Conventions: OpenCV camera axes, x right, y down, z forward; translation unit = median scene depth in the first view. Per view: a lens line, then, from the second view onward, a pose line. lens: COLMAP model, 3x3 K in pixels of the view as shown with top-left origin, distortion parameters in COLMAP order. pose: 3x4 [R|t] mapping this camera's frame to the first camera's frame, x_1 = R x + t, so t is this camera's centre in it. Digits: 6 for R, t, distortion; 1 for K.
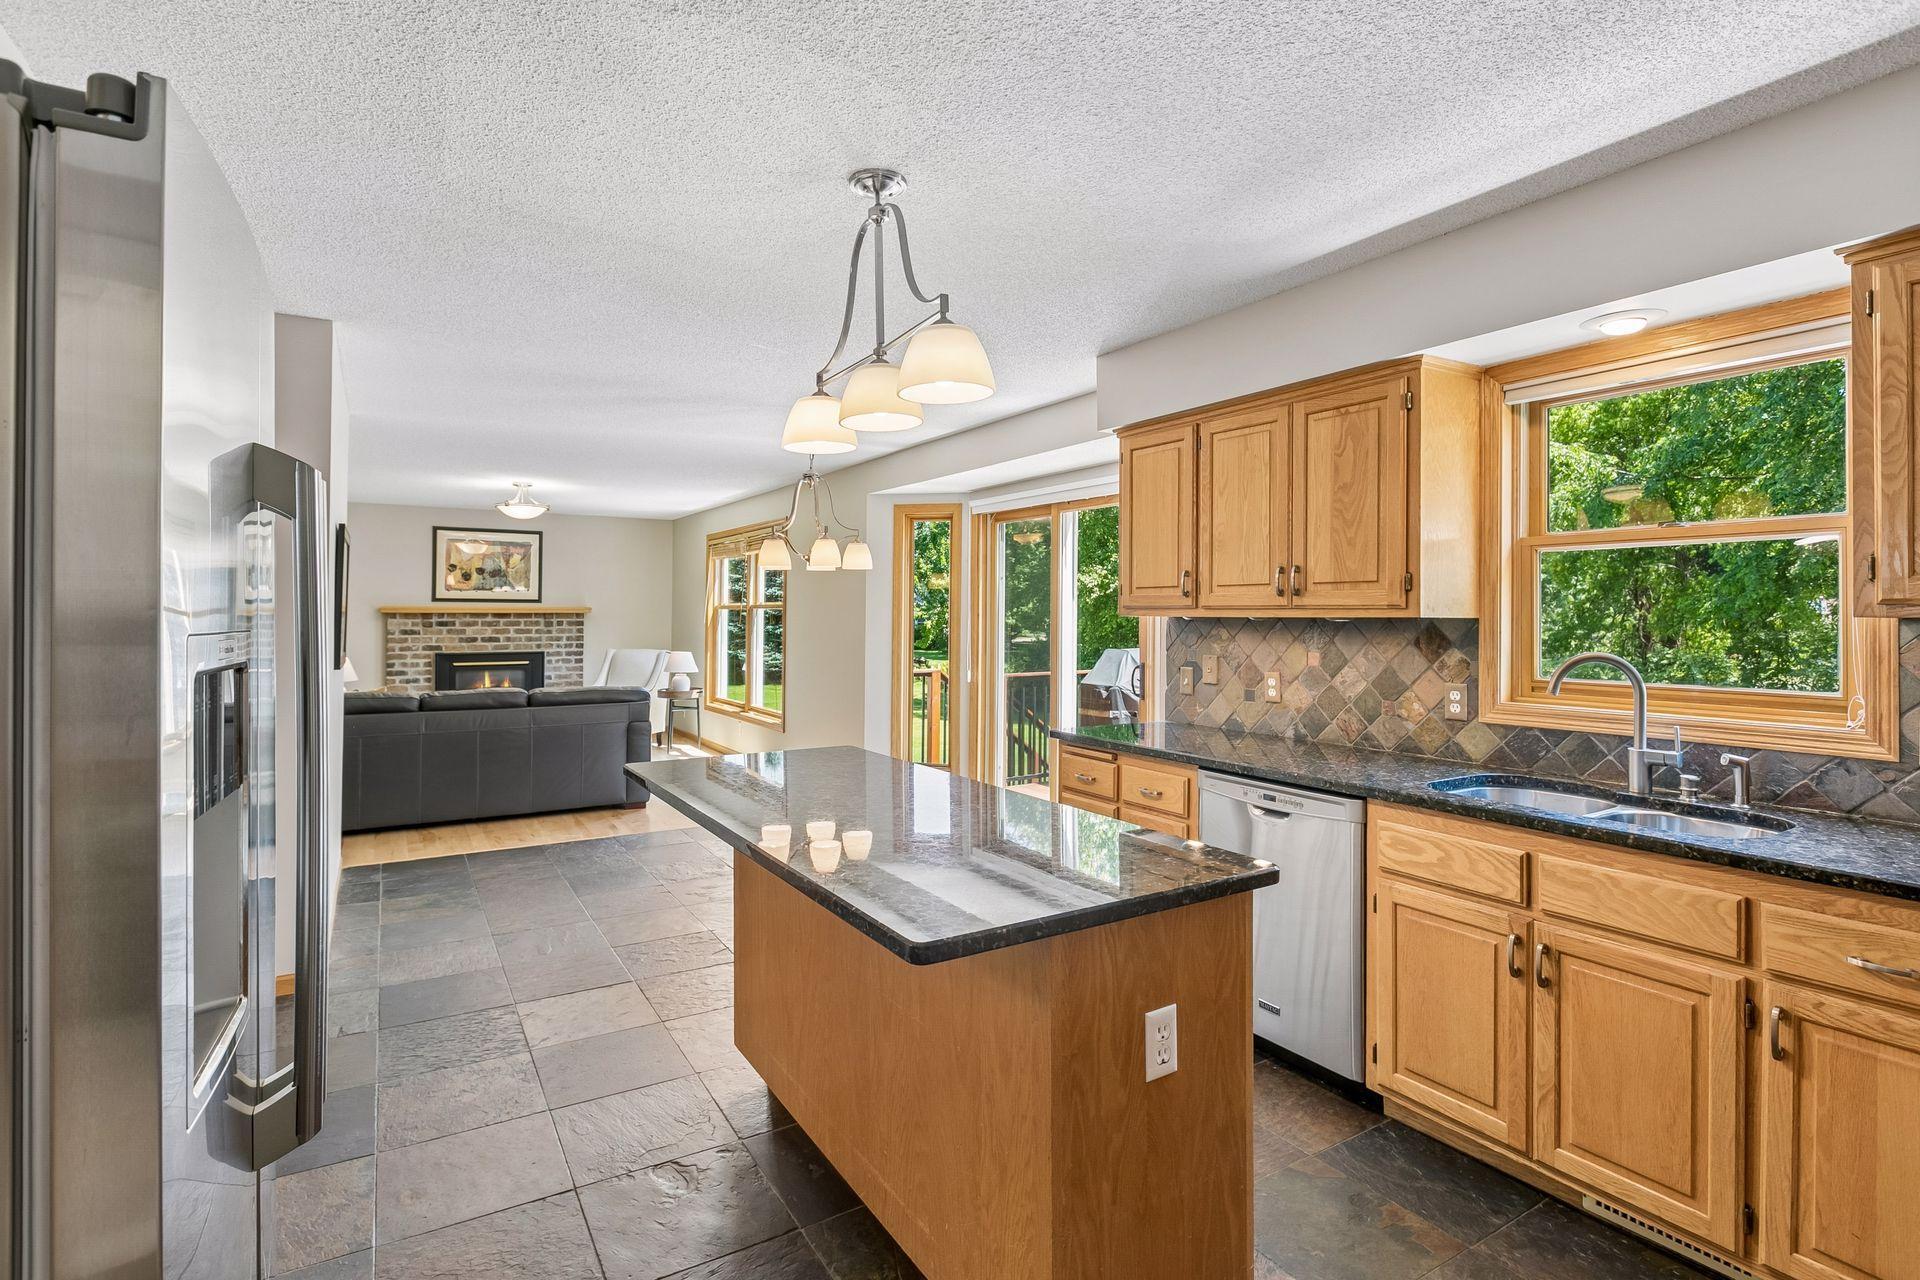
lens RADIAL K [[929.1, 0, 980.9], [0, 929.1, 605.4], [0, 0, 1]] dist [-0.005347, -0.000287]
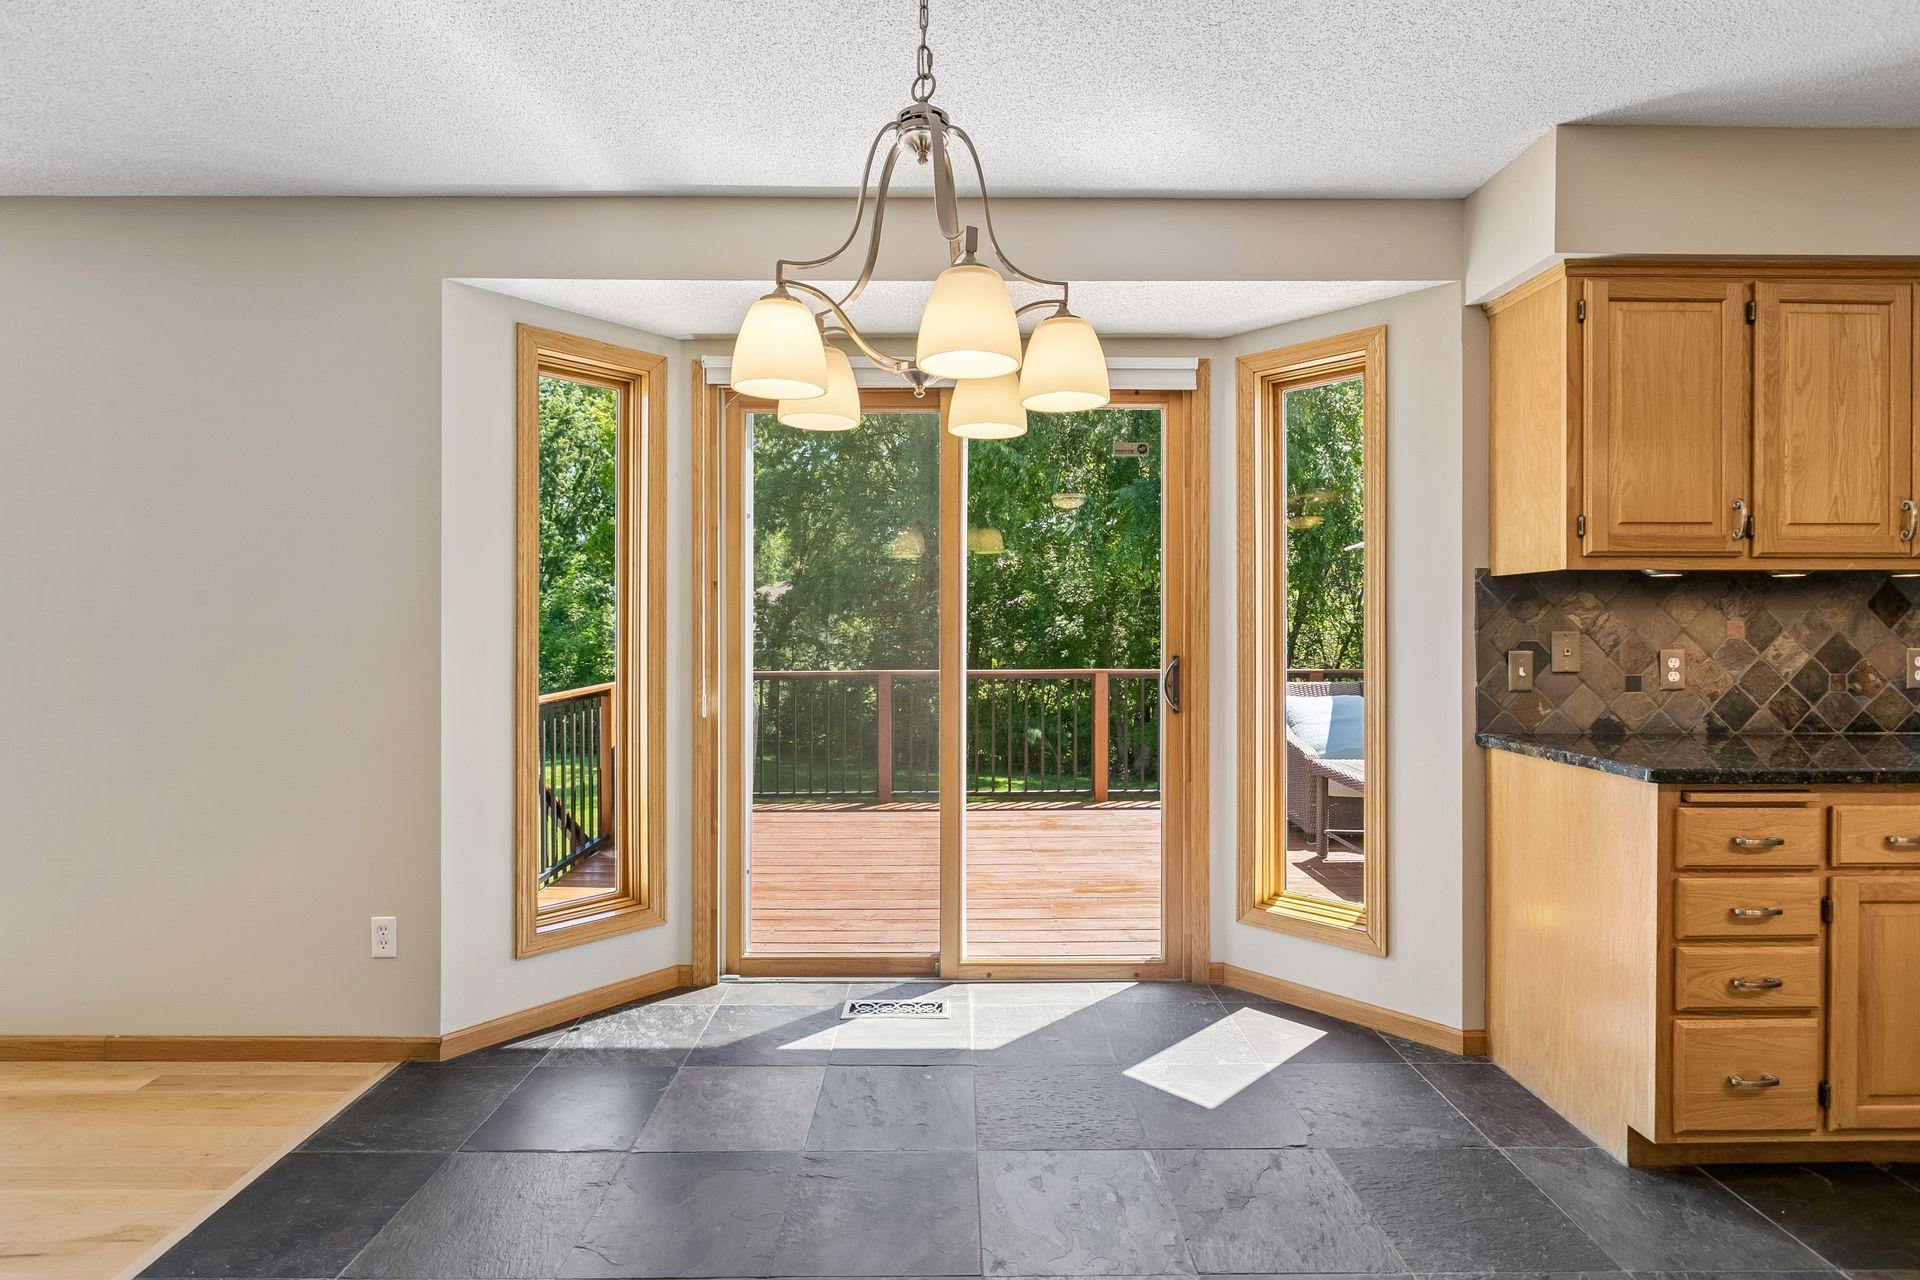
lens RADIAL K [[891.3, 0, 958.4], [0, 891.3, 630.0], [0, 0, 1]] dist [-0.008612, 0.000557]
pose [[0.548649, -0.008614, 0.836008, -0.253145], [-0.004223, 0.999906, 0.013075, 0.020656], [-0.836042, -0.010704, 0.548561, 0.458243]]
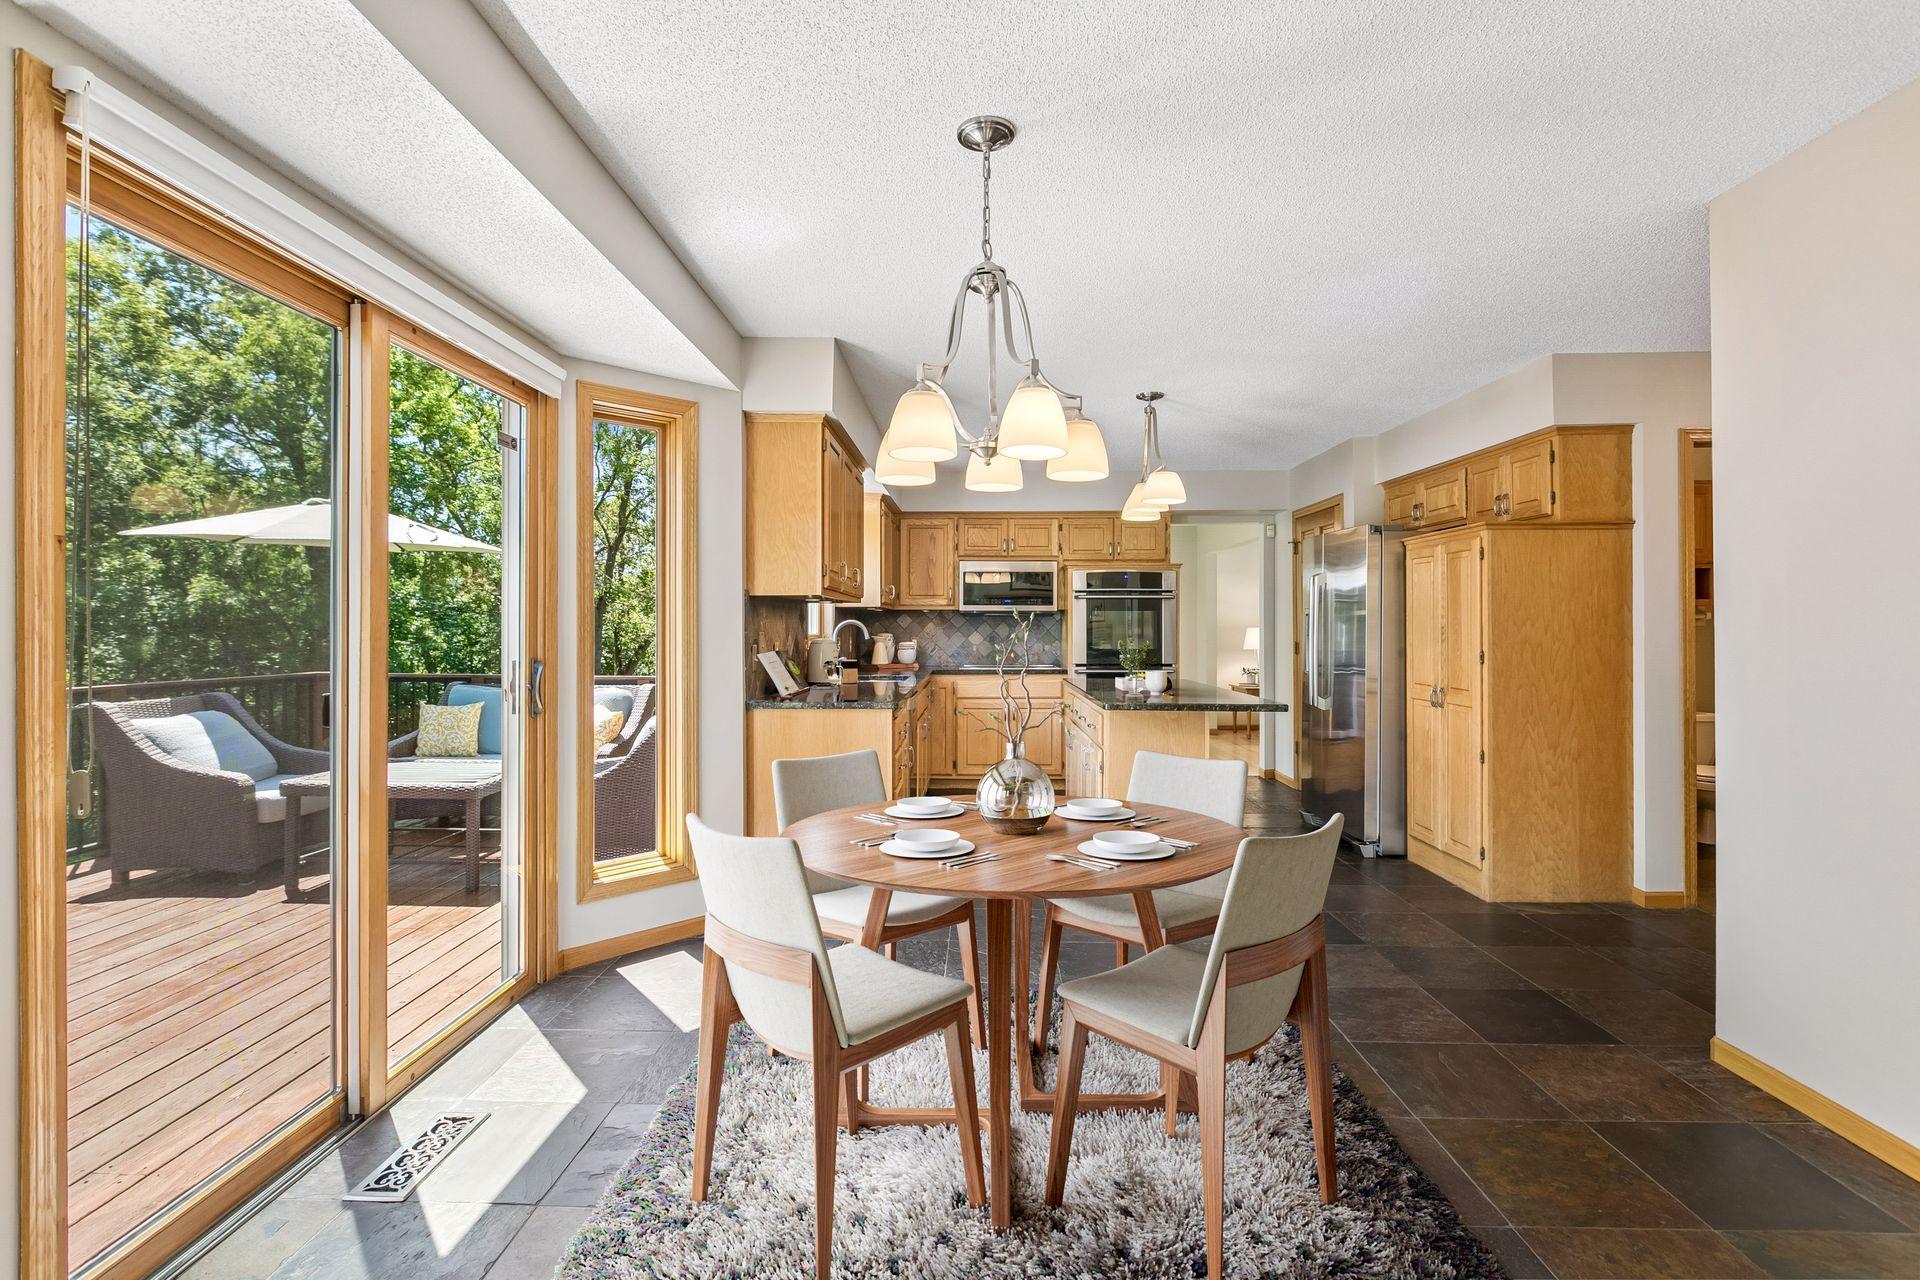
lens RADIAL K [[891.3, 0, 945.6], [0, 891.3, 622.5], [0, 0, 1]] dist [-0.008612, 0.000557]
pose [[-0.814184, -0.000778, 0.580606, -0.245414], [-0.008727, 0.999903, -0.010899, 0.023581], [-0.580541, -0.013941, -0.814111, 0.782025]]
